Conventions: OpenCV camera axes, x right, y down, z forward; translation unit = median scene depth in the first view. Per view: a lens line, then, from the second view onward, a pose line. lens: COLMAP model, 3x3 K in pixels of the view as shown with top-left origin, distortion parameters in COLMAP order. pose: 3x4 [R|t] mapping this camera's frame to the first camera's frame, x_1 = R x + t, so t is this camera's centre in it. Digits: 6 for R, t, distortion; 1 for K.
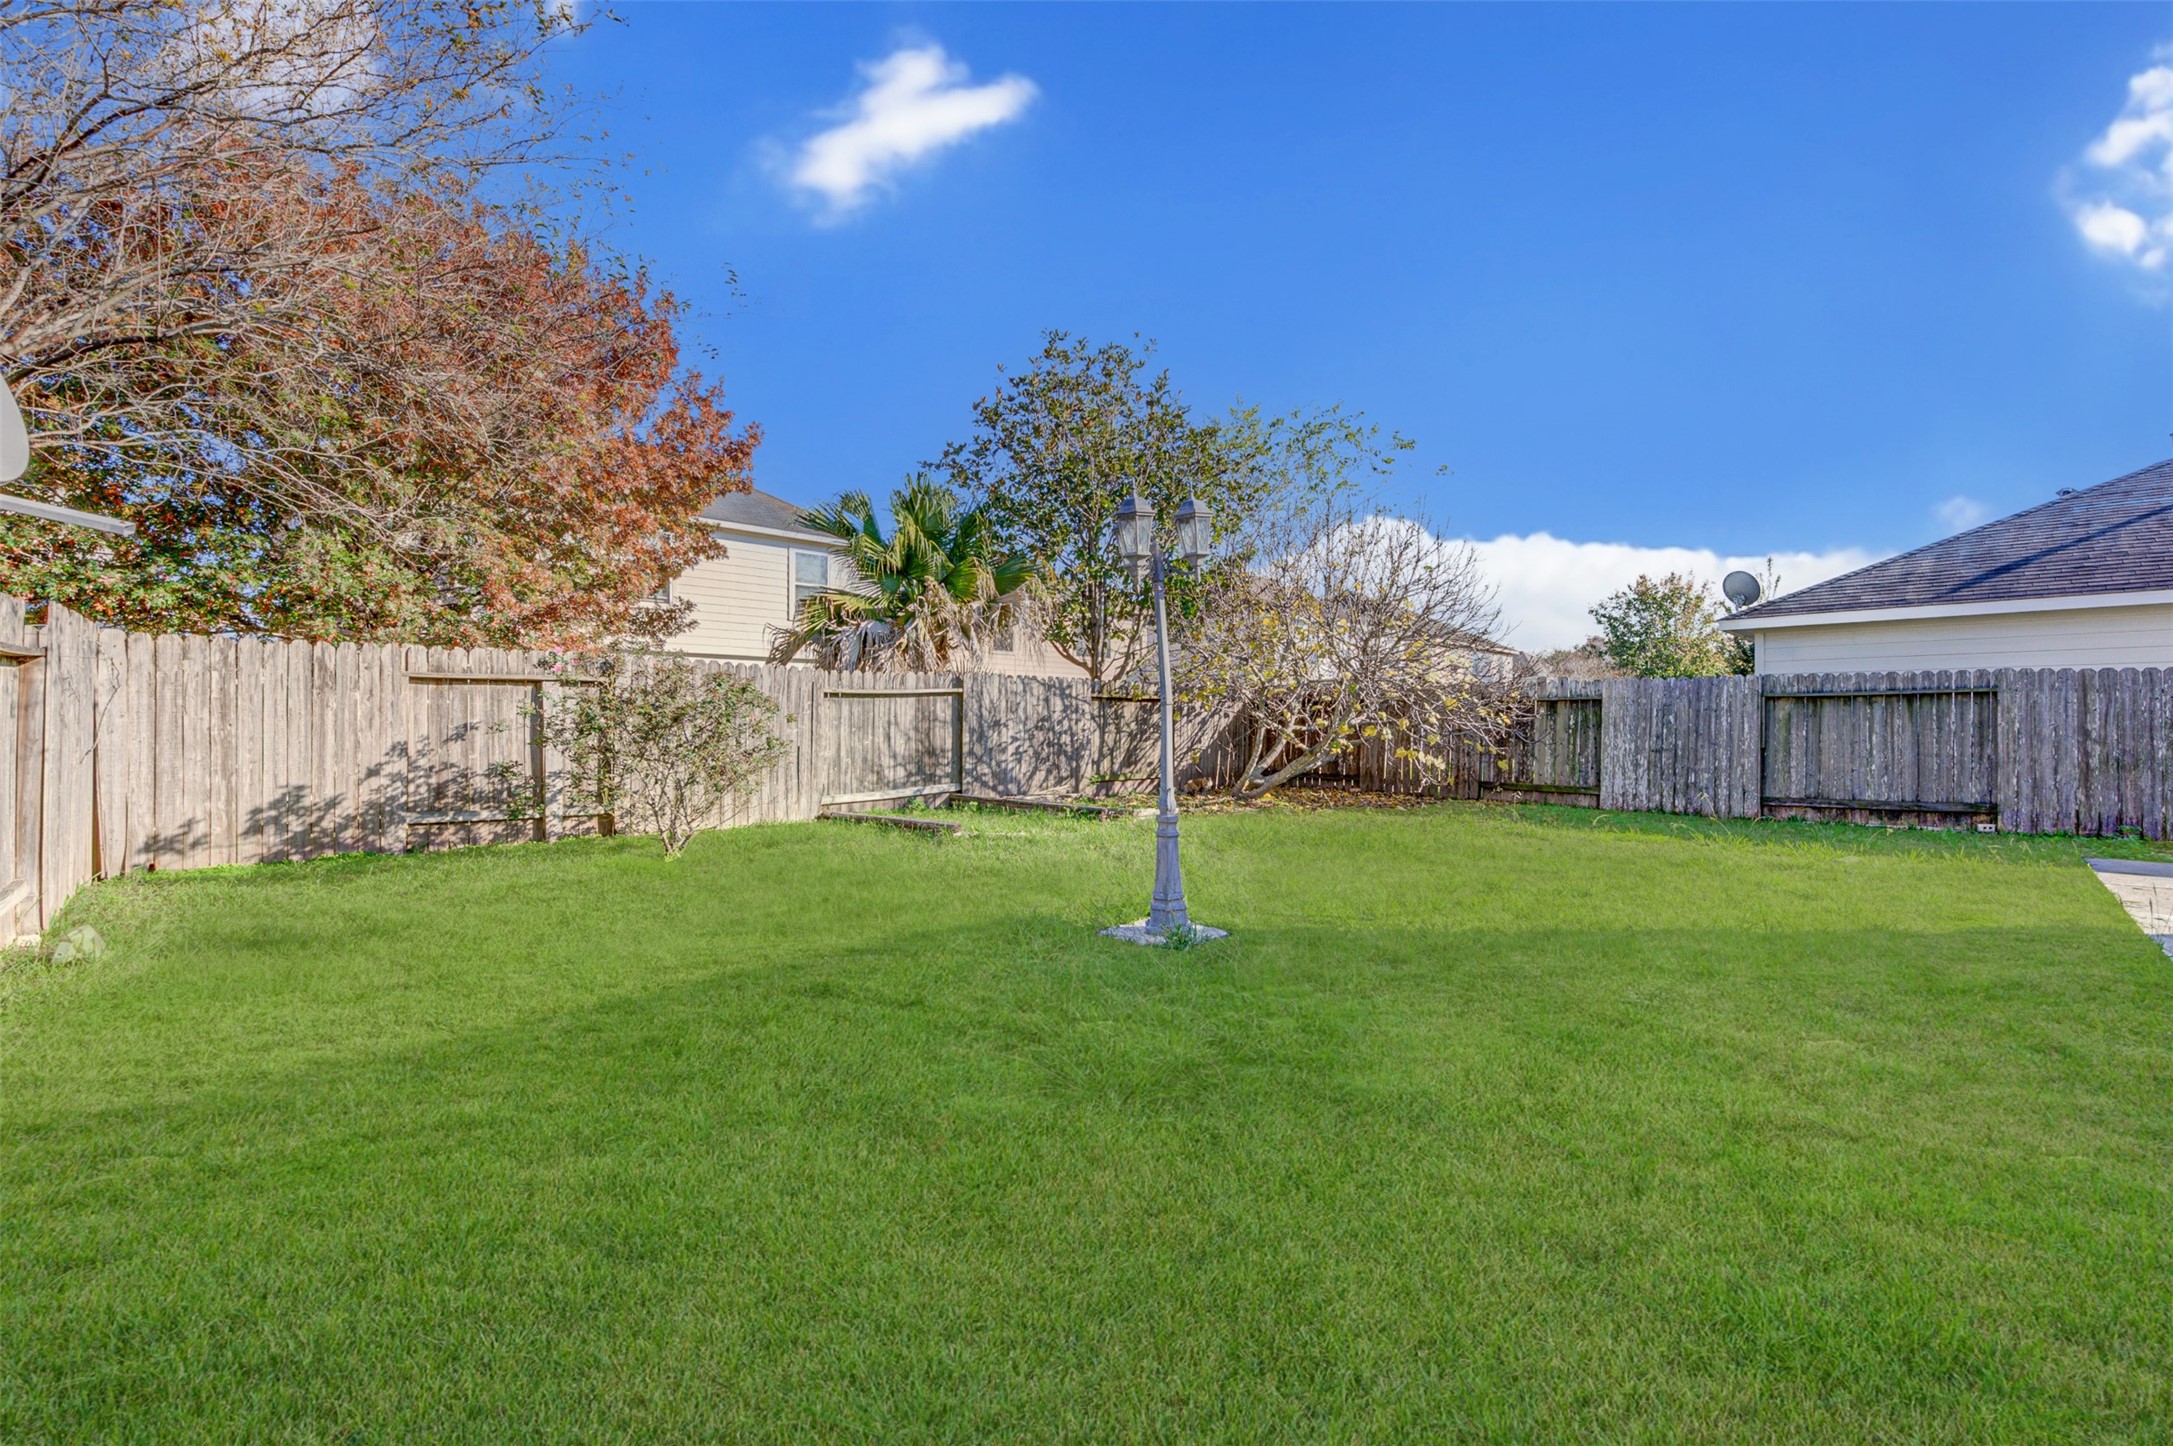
lens RADIAL K [[870.3, 0, 1086.5], [0, 870.3, 723.0], [0, 0, 1]] dist [-0.016124, -0.000301]
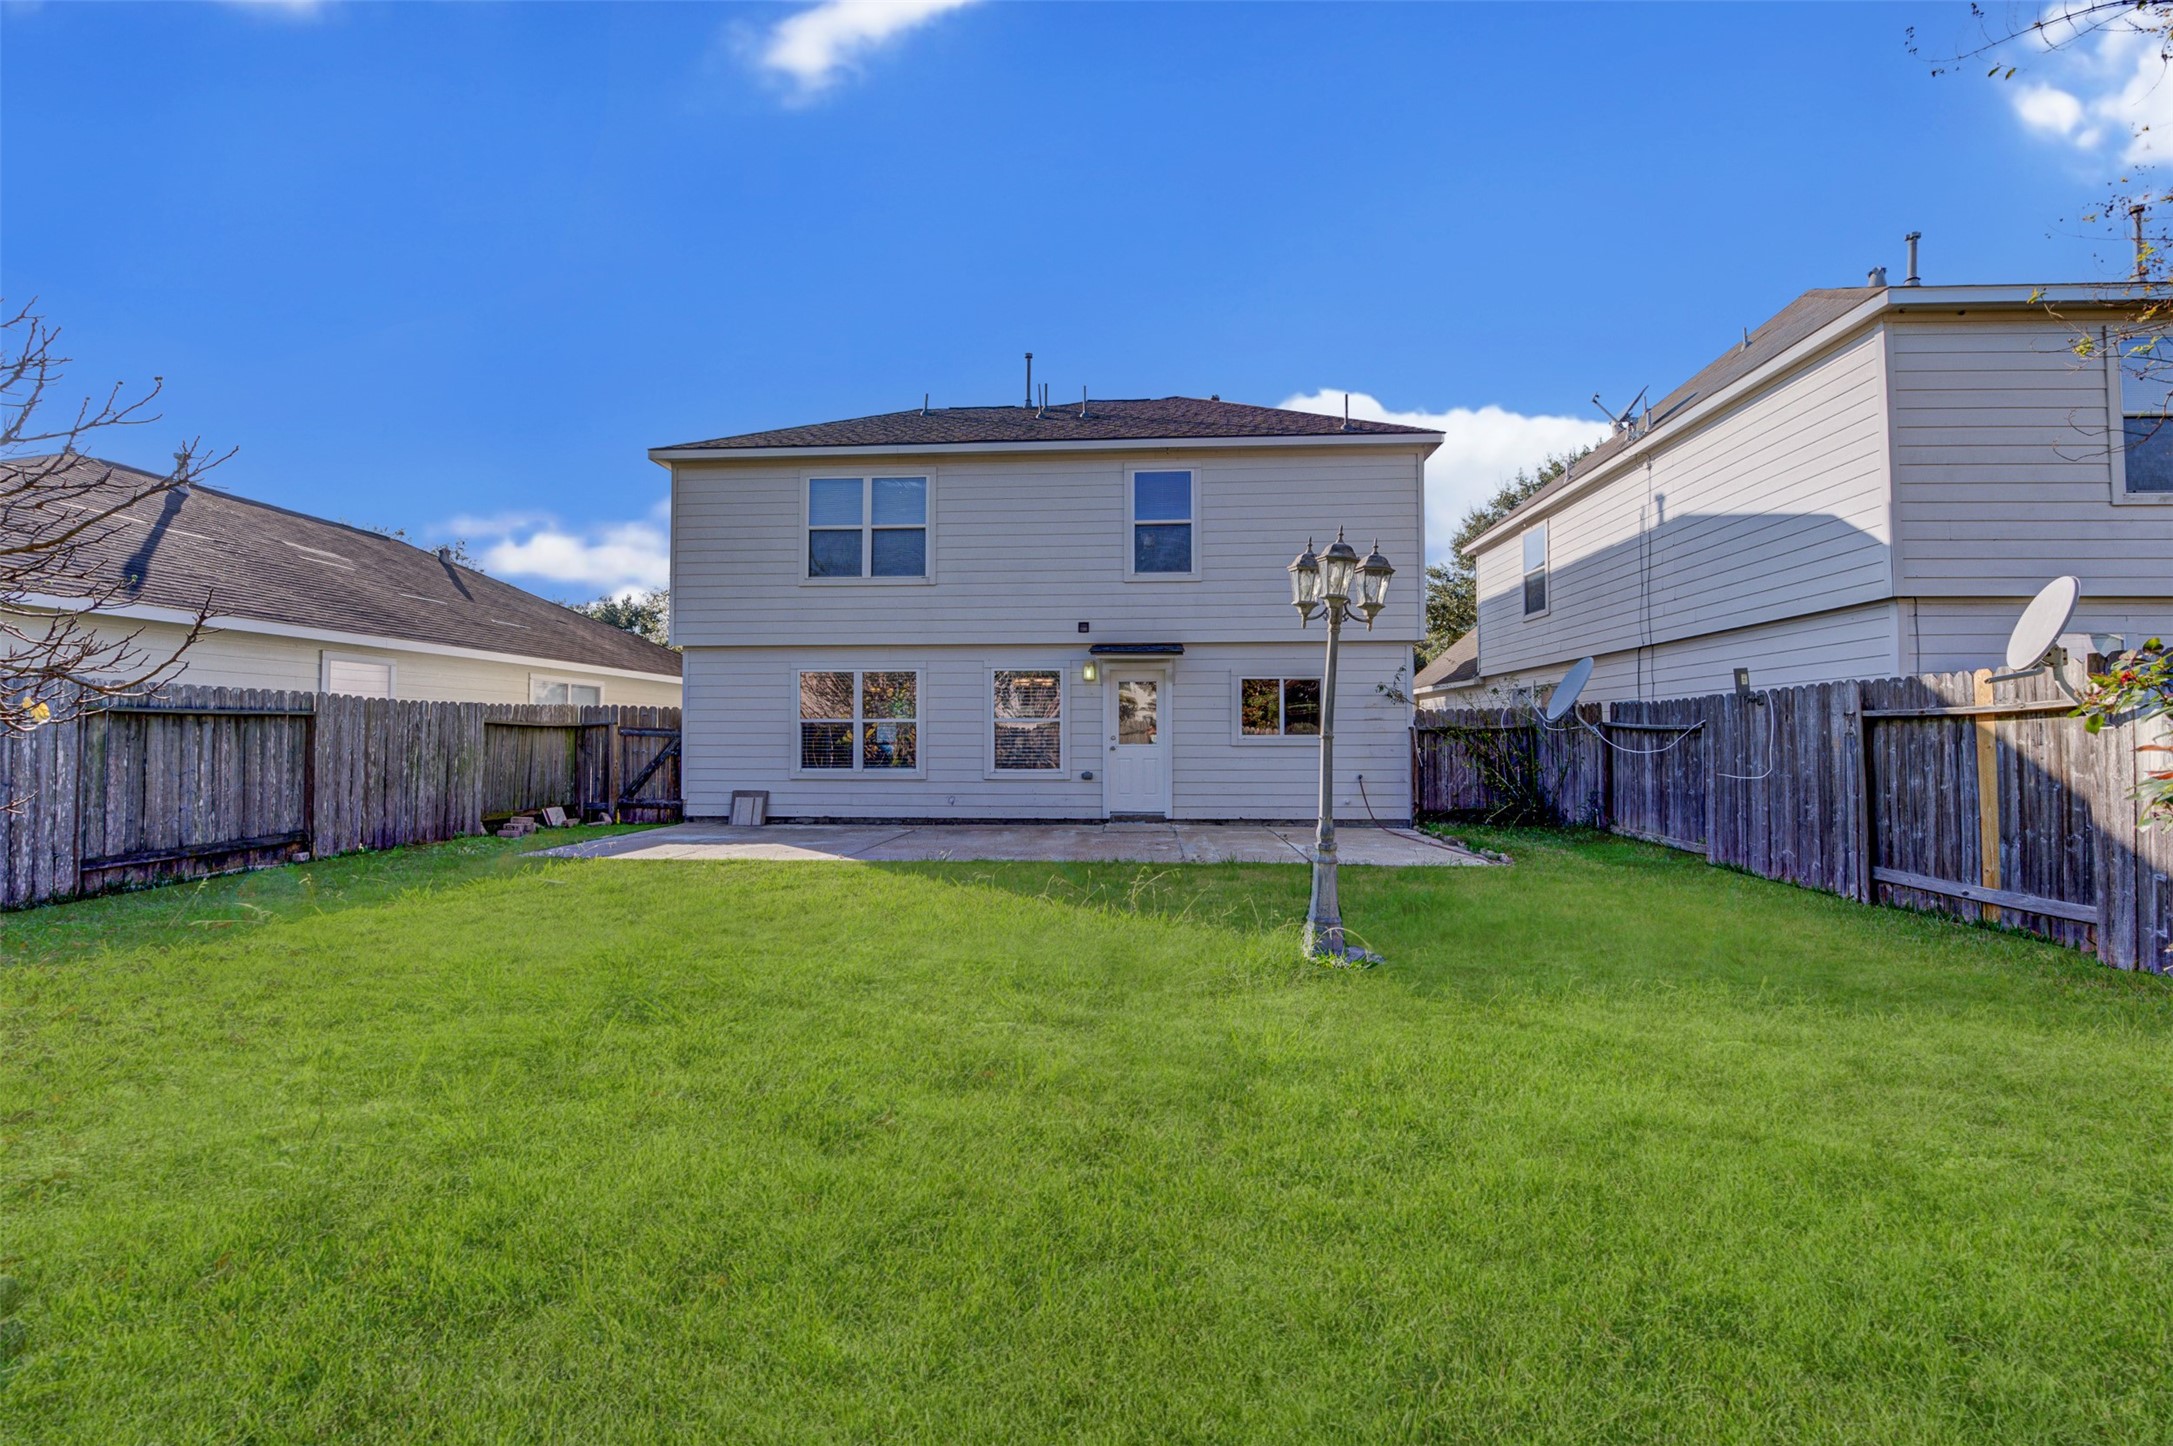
lens RADIAL K [[905.9, 0, 1086.5], [0, 905.9, 723.0], [0, 0, 1]] dist [-0.015728, -0.000206]
pose [[-0.642125, 0.016589, 0.766421, -0.260062], [0.004798, 0.999833, -0.017621, -0.005051], [-0.766585, -0.007638, -0.642097, 0.905219]]
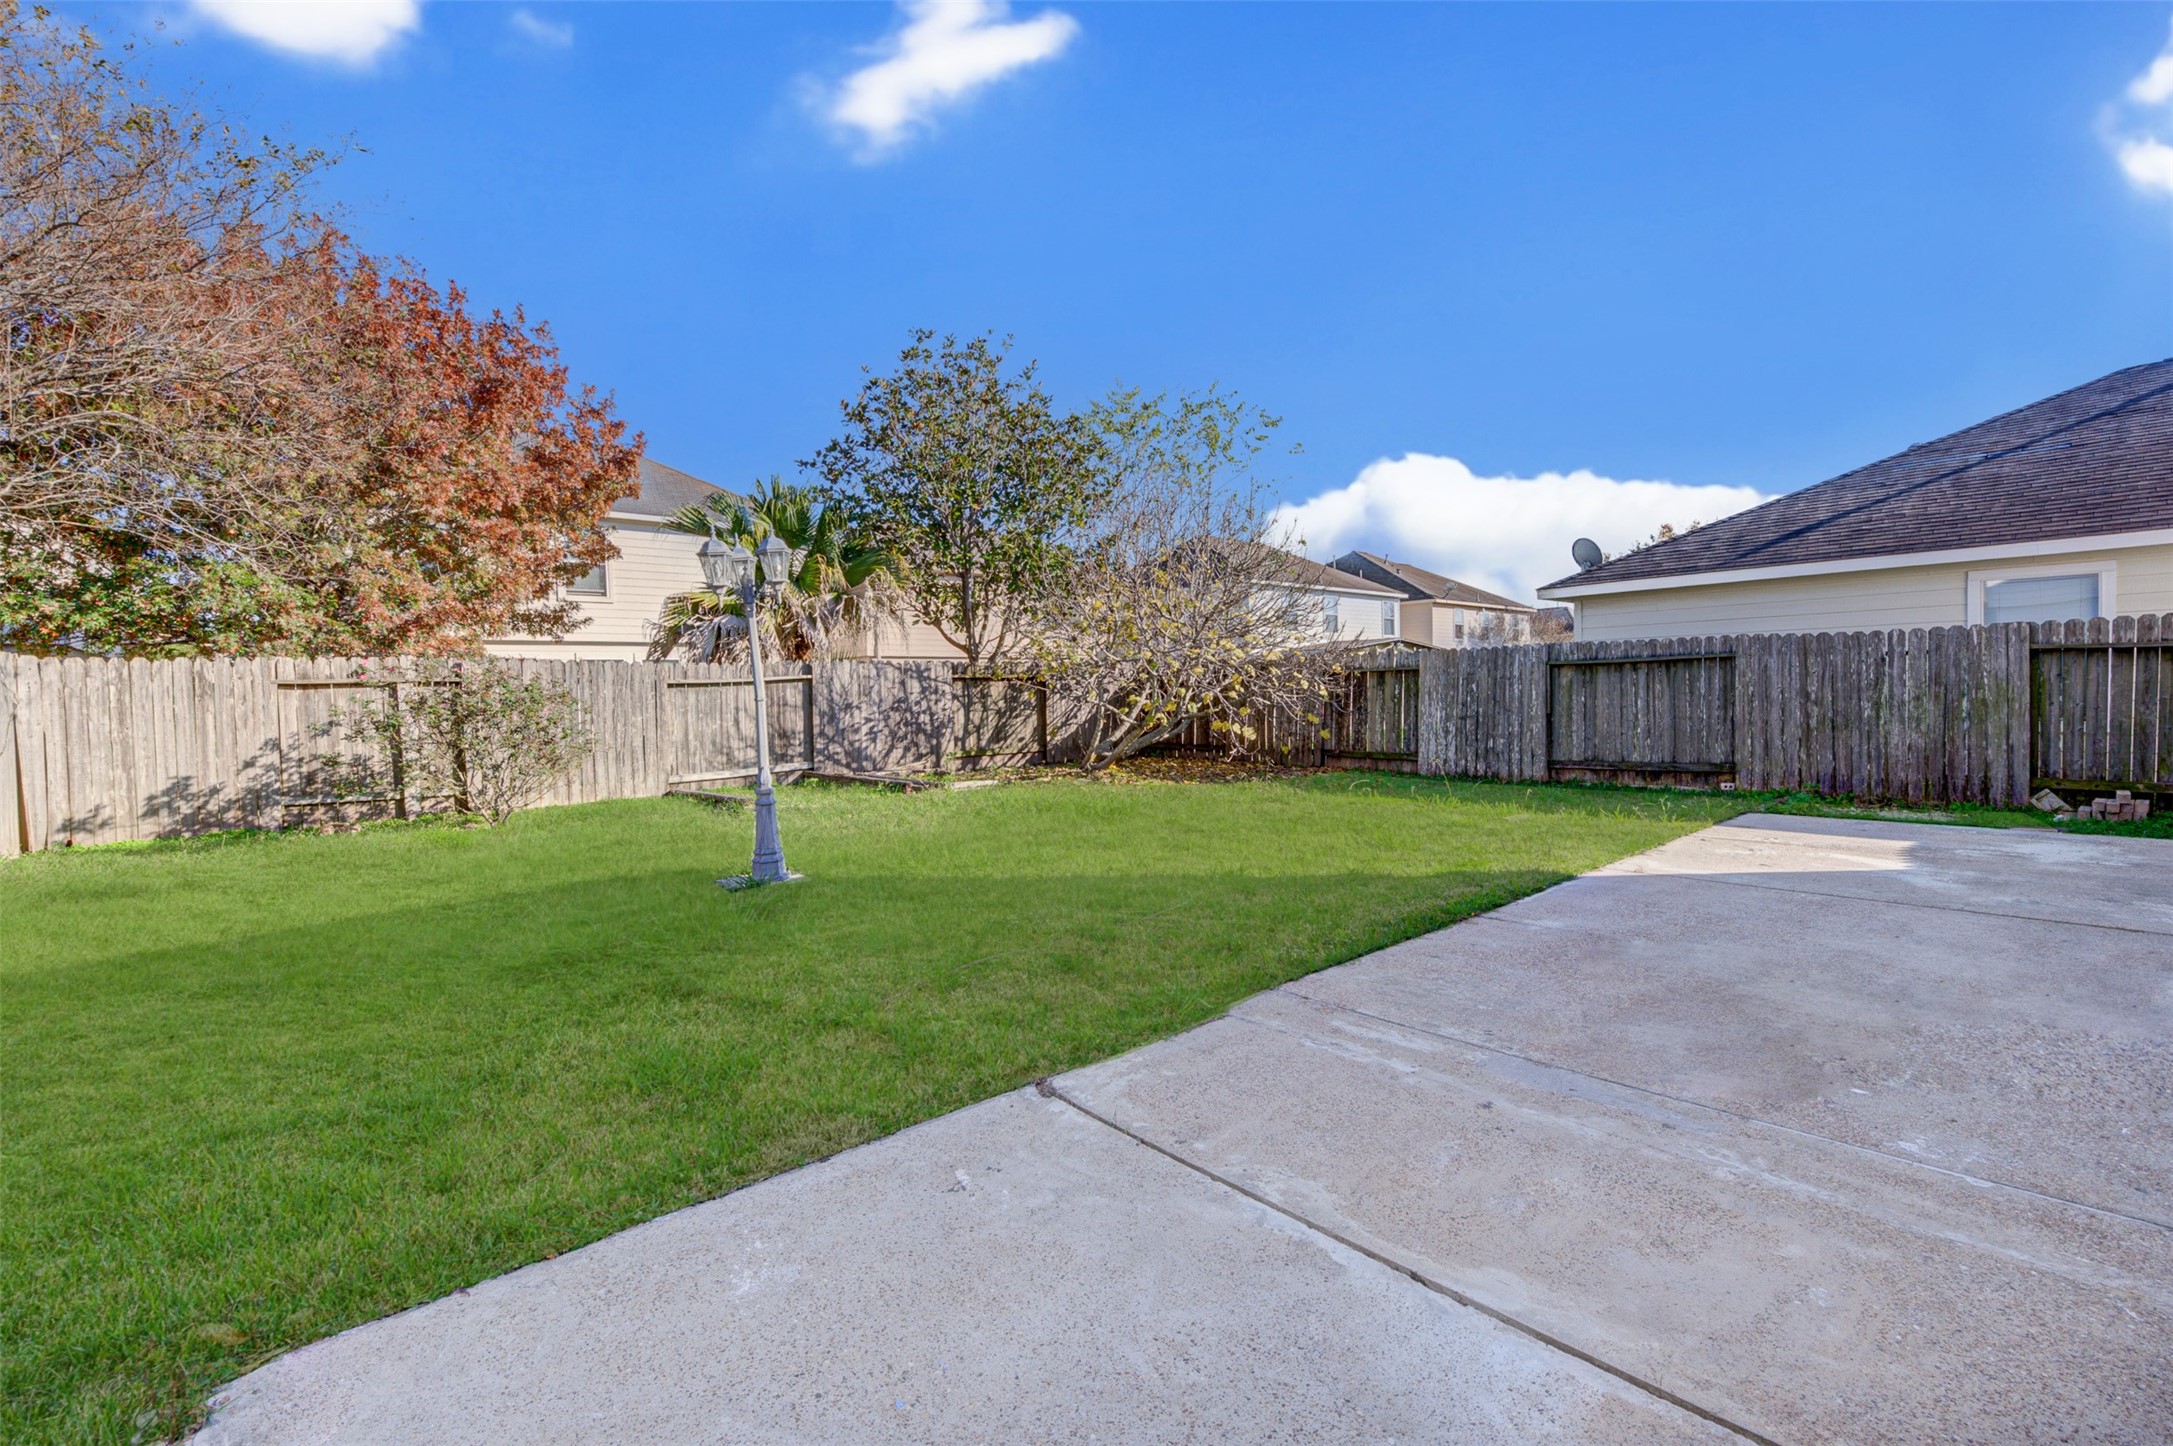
lens RADIAL K [[905.9, 0, 1086.5], [0, 905.9, 723.0], [0, 0, 1]] dist [-0.015728, -0.000206]
pose [[0.998010, -0.022090, -0.059062, 0.310717], [0.024028, 0.999189, 0.032311, -0.009350], [0.058301, -0.033666, 0.997731, -0.136213]]
